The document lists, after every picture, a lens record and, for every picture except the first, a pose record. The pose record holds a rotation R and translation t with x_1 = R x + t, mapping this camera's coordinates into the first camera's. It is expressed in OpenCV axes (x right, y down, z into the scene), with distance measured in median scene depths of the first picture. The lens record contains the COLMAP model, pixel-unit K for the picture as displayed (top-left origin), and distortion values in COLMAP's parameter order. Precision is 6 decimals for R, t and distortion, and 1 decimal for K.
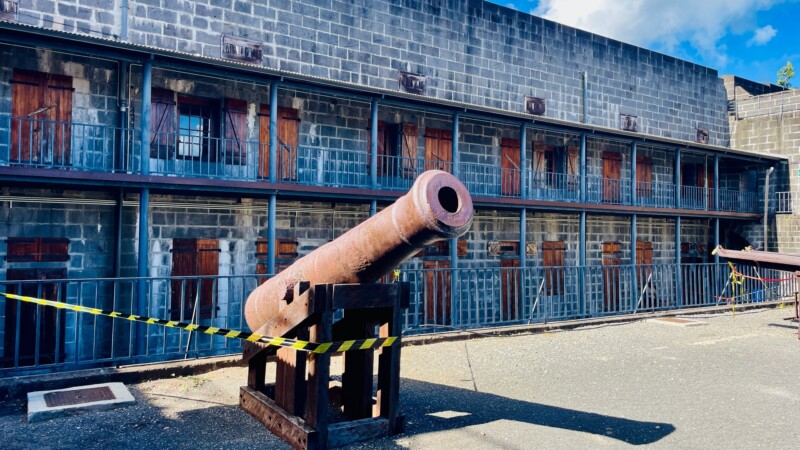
lens RADIAL K [[600.4, 0, 399.9], [0, 600.4, 224.6], [0, 0, 1]] dist [0.027647, -0.023760]
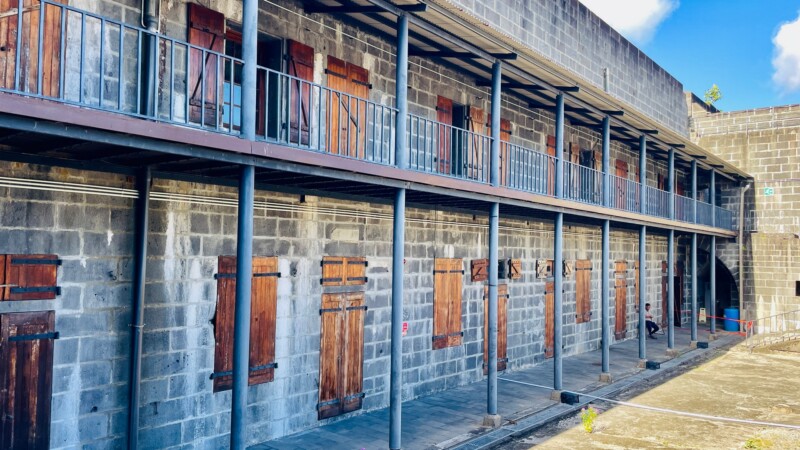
lens RADIAL K [[600.4, 0, 385.0], [0, 600.4, 236.7], [0, 0, 1]] dist [0.027647, -0.023760]
pose [[0.963119, 0.012786, 0.268772, -0.356162], [-0.011301, 0.999911, -0.007070, 0.005270], [-0.268839, 0.003772, 0.963178, 0.345970]]
